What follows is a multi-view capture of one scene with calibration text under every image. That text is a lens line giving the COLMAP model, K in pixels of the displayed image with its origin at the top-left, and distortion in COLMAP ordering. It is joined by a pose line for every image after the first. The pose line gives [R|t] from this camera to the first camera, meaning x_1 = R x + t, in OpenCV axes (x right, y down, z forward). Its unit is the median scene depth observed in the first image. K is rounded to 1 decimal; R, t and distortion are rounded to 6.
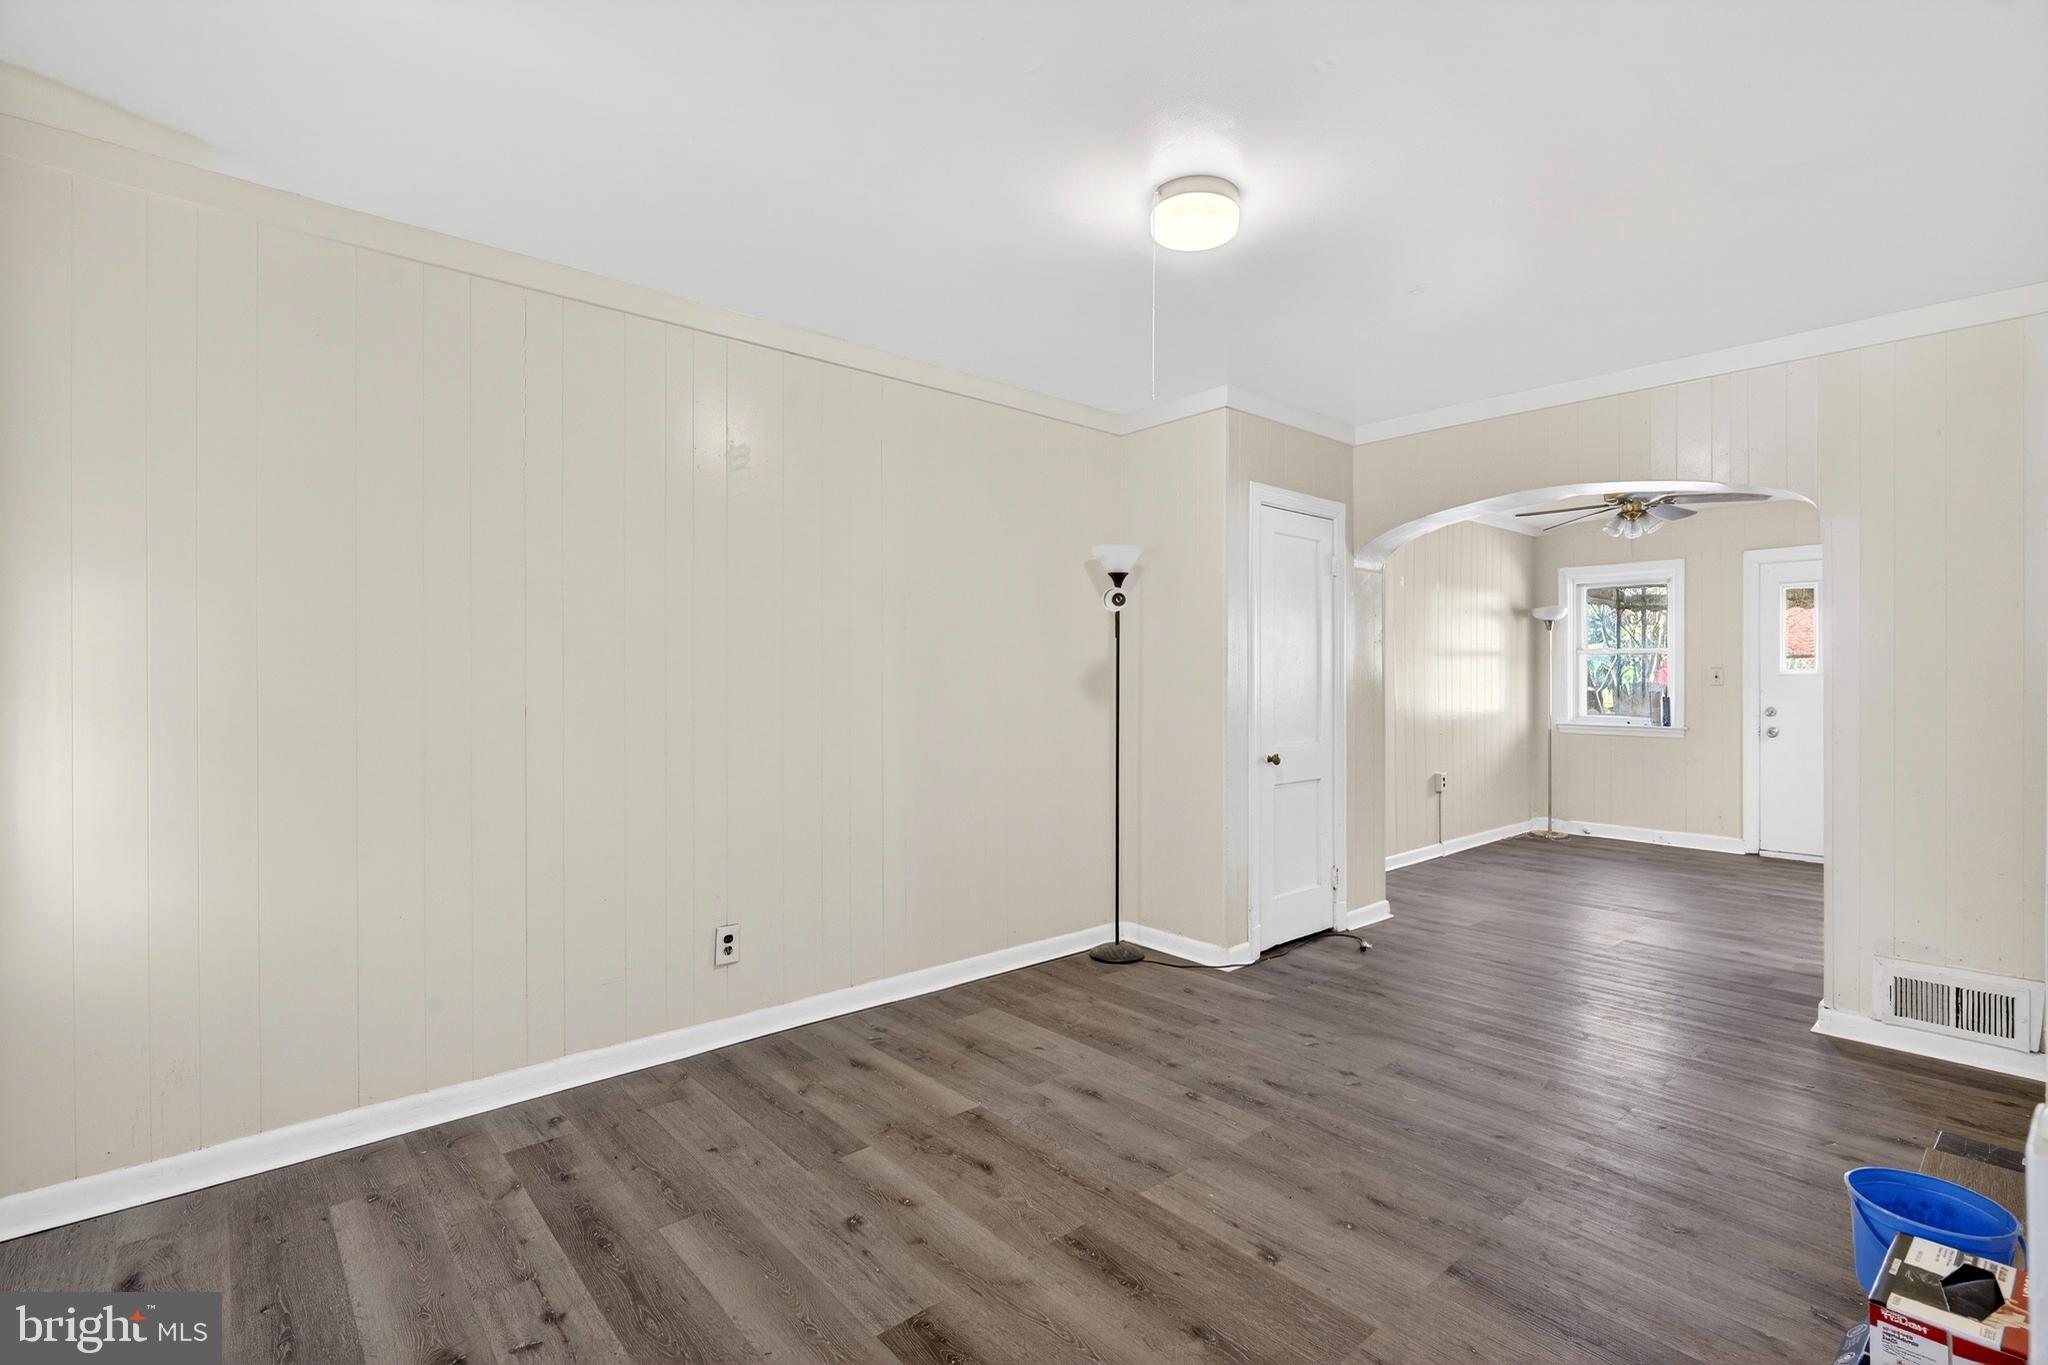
lens RADIAL K [[939.5, 0, 1037.3], [0, 939.5, 679.1], [0, 0, 1]] dist [-0.002100, -0.003182]
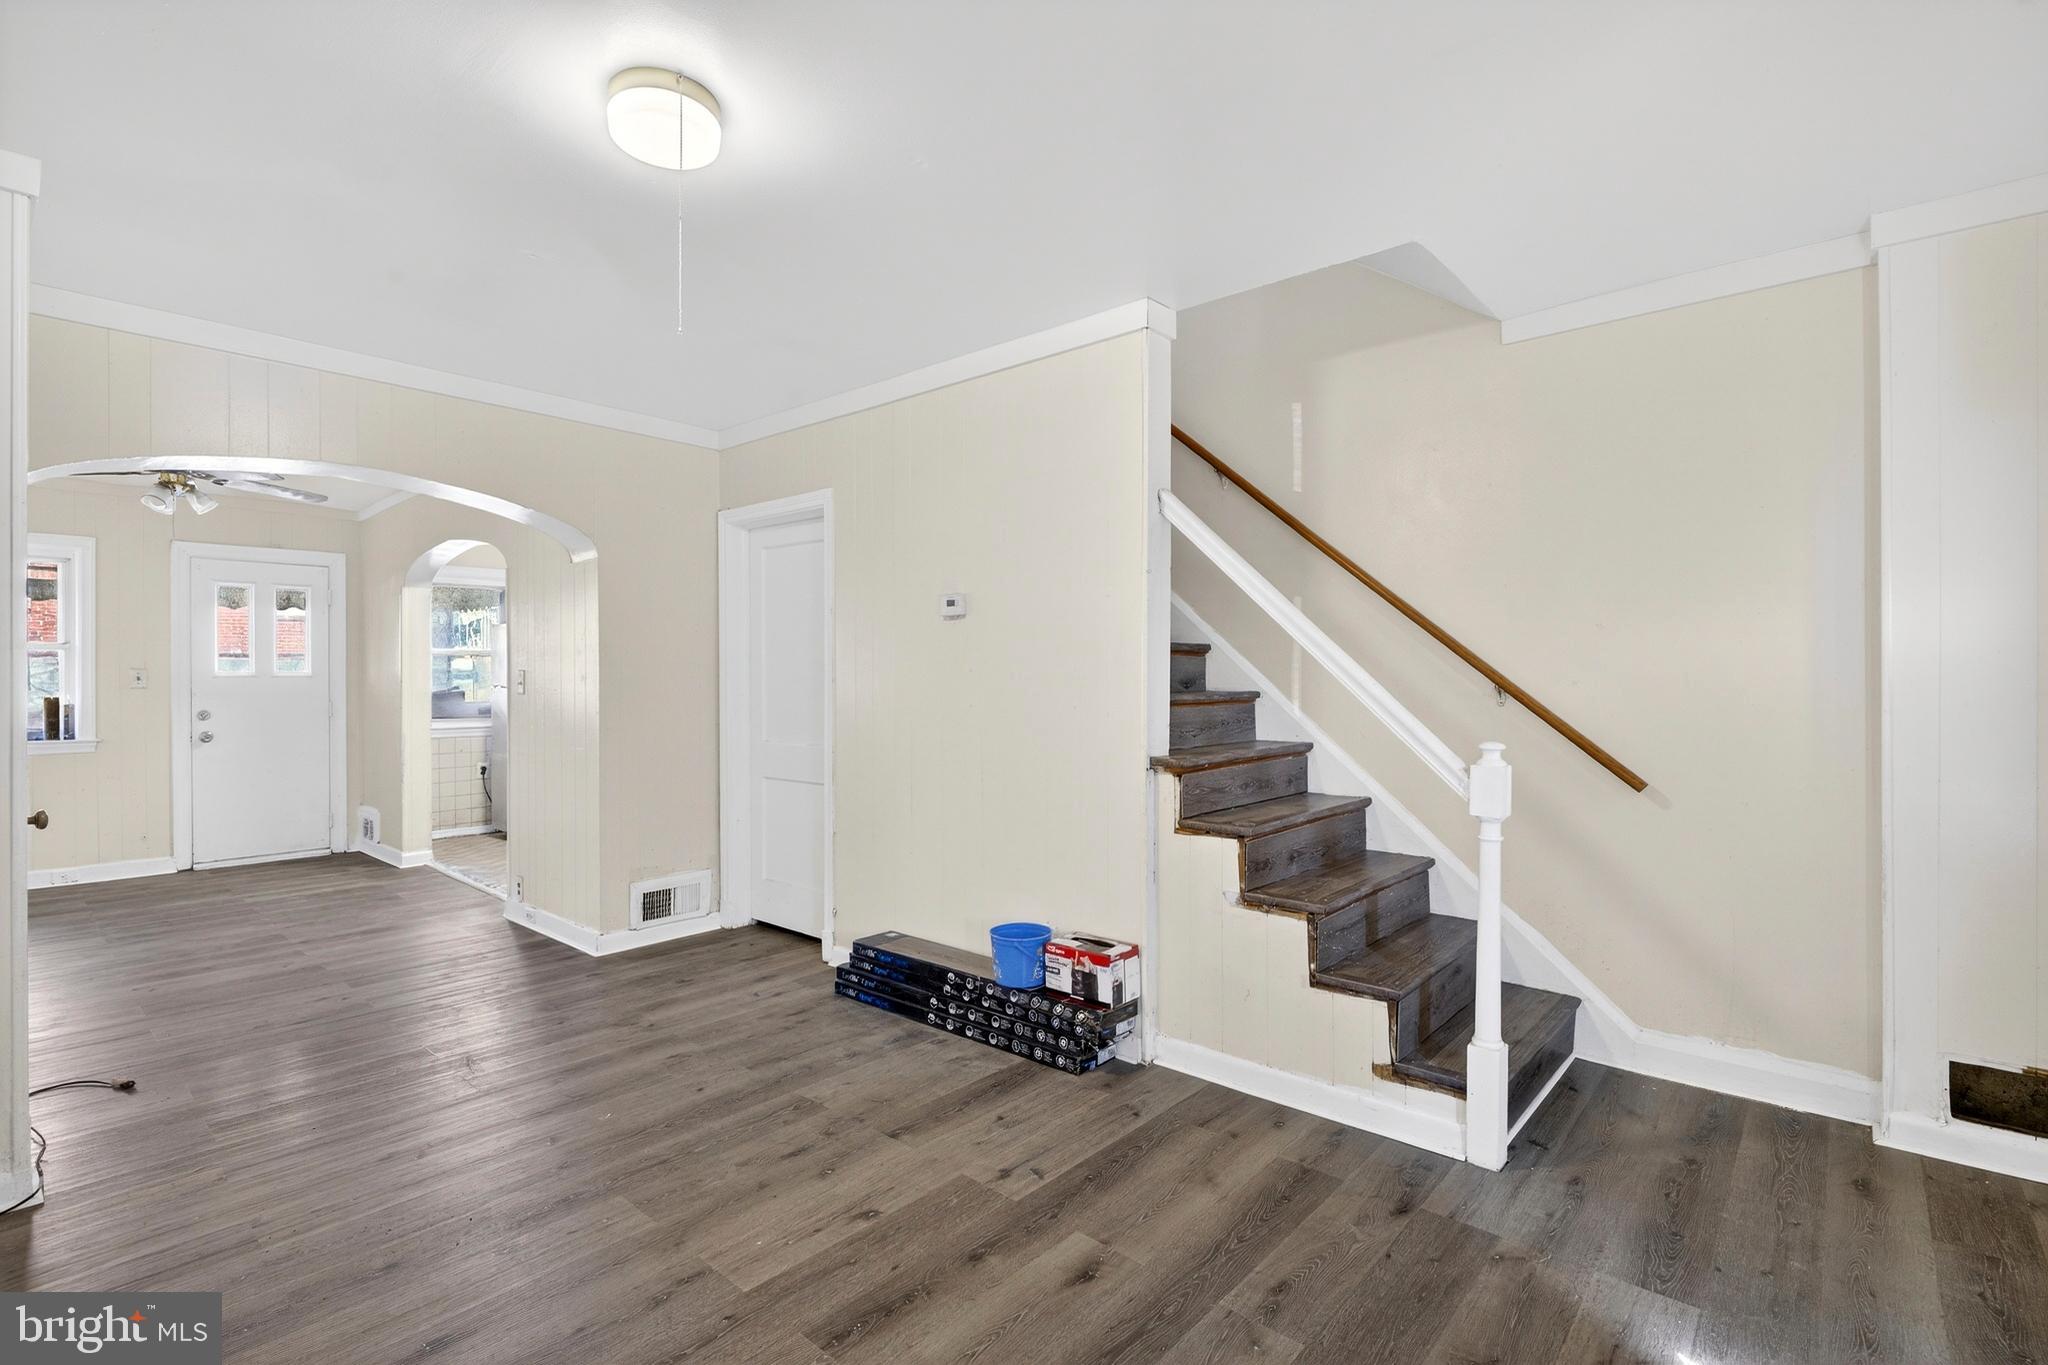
lens RADIAL K [[939.5, 0, 1030.1], [0, 939.5, 682.9], [0, 0, 1]] dist [-0.002100, -0.003182]
pose [[-0.130168, -0.006118, 0.991473, -0.369915], [0.003853, 0.999970, 0.006677, -0.001161], [-0.991485, 0.004689, -0.130140, 0.418995]]
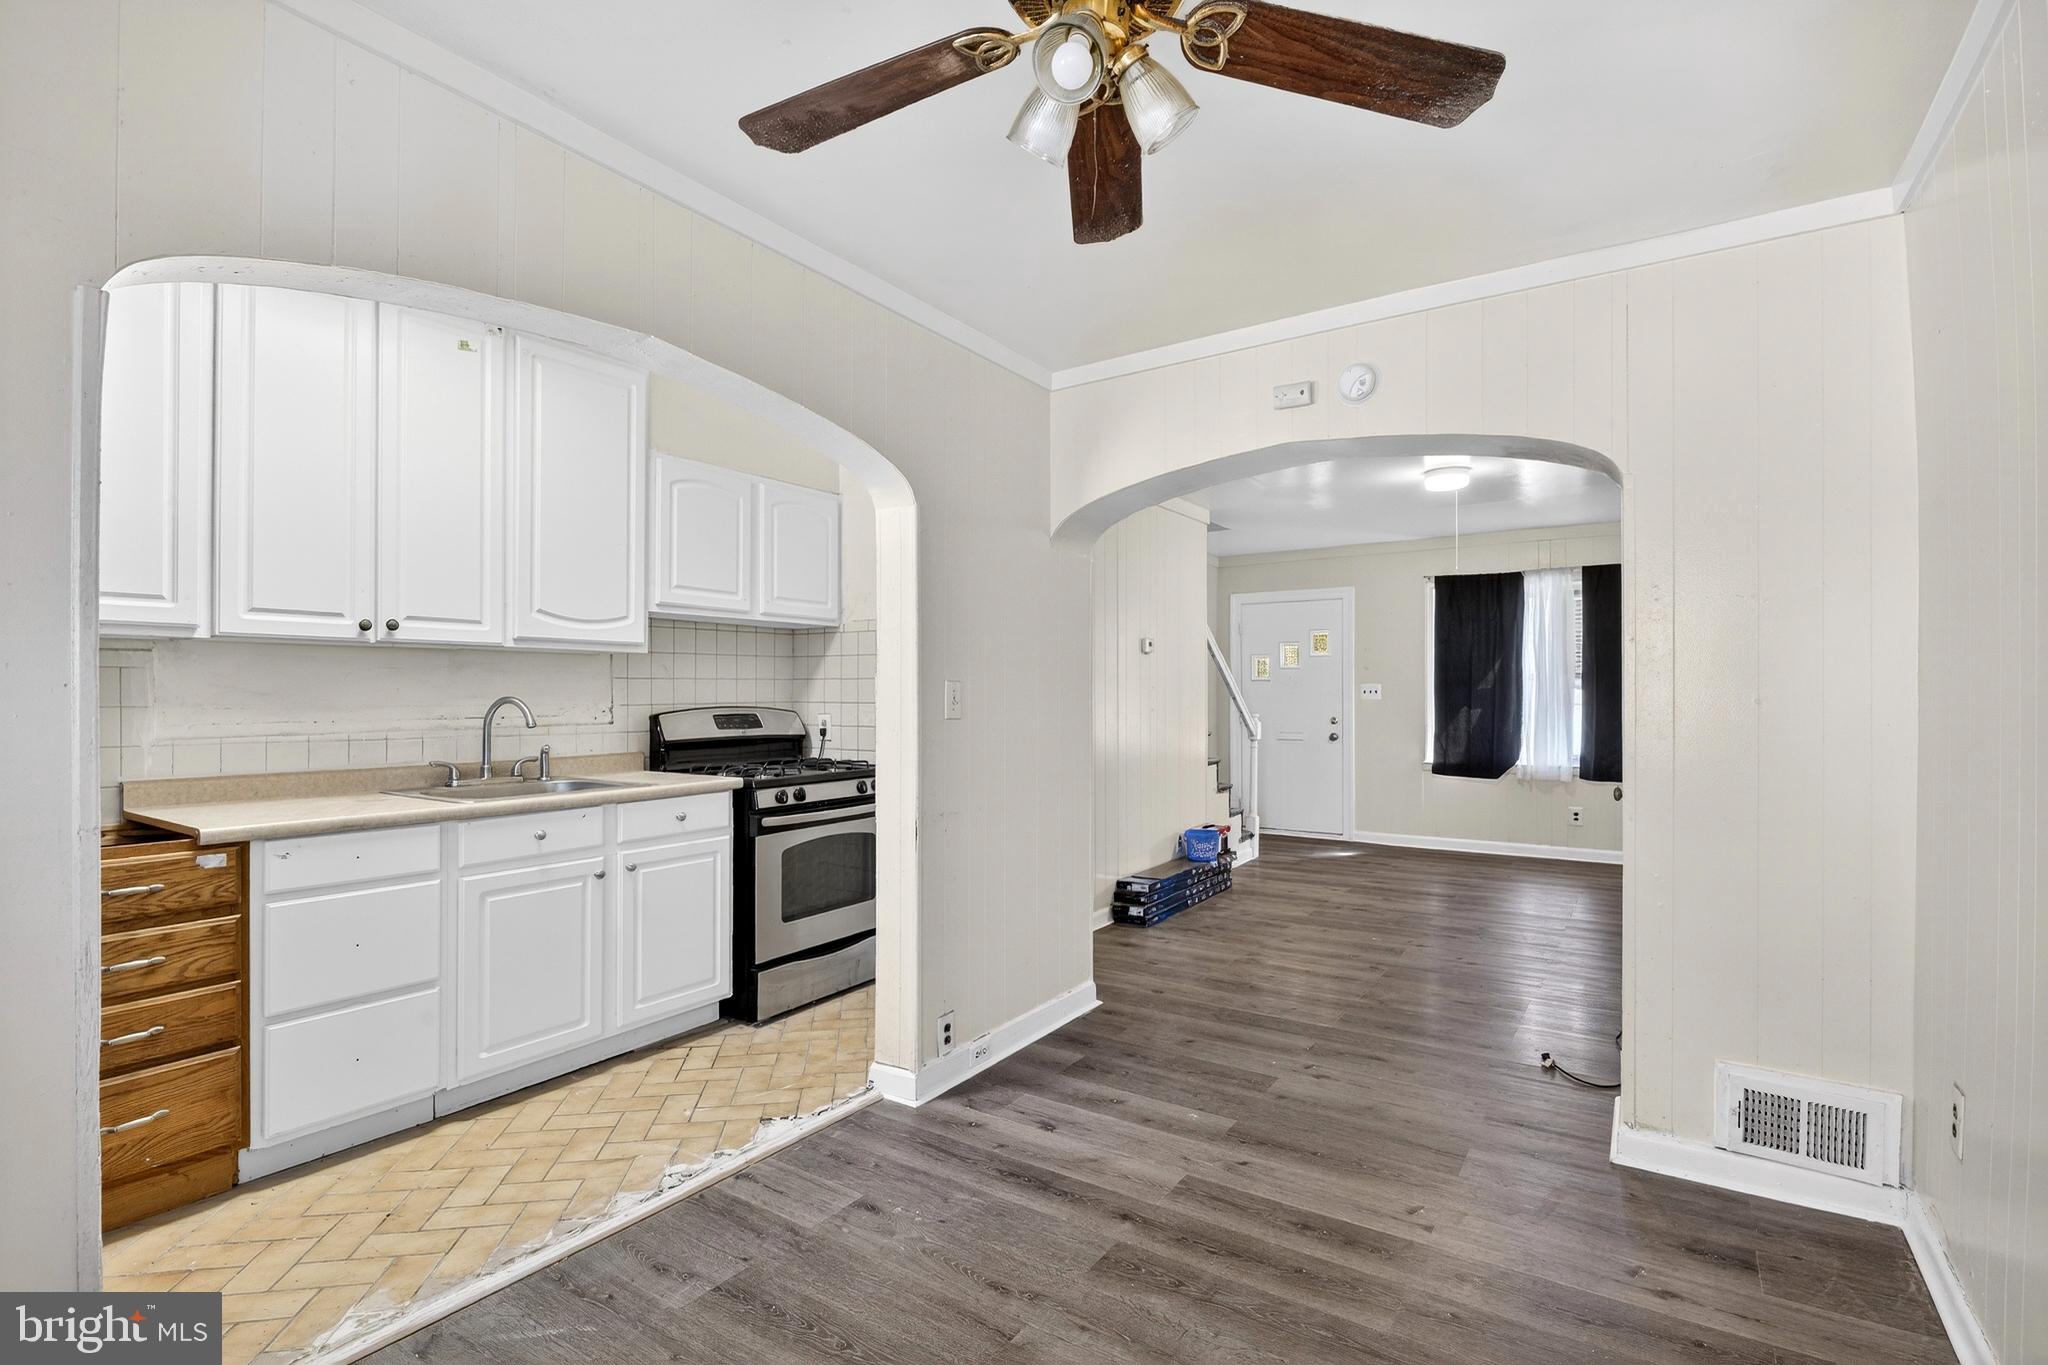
lens RADIAL K [[939.5, 0, 1035.1], [0, 939.5, 692.0], [0, 0, 1]] dist [-0.002100, -0.003182]
pose [[-0.966762, 0.002735, -0.255664, 0.865850], [0.002001, 0.999993, 0.003132, -0.002771], [0.255671, 0.002516, -0.966761, 1.505981]]
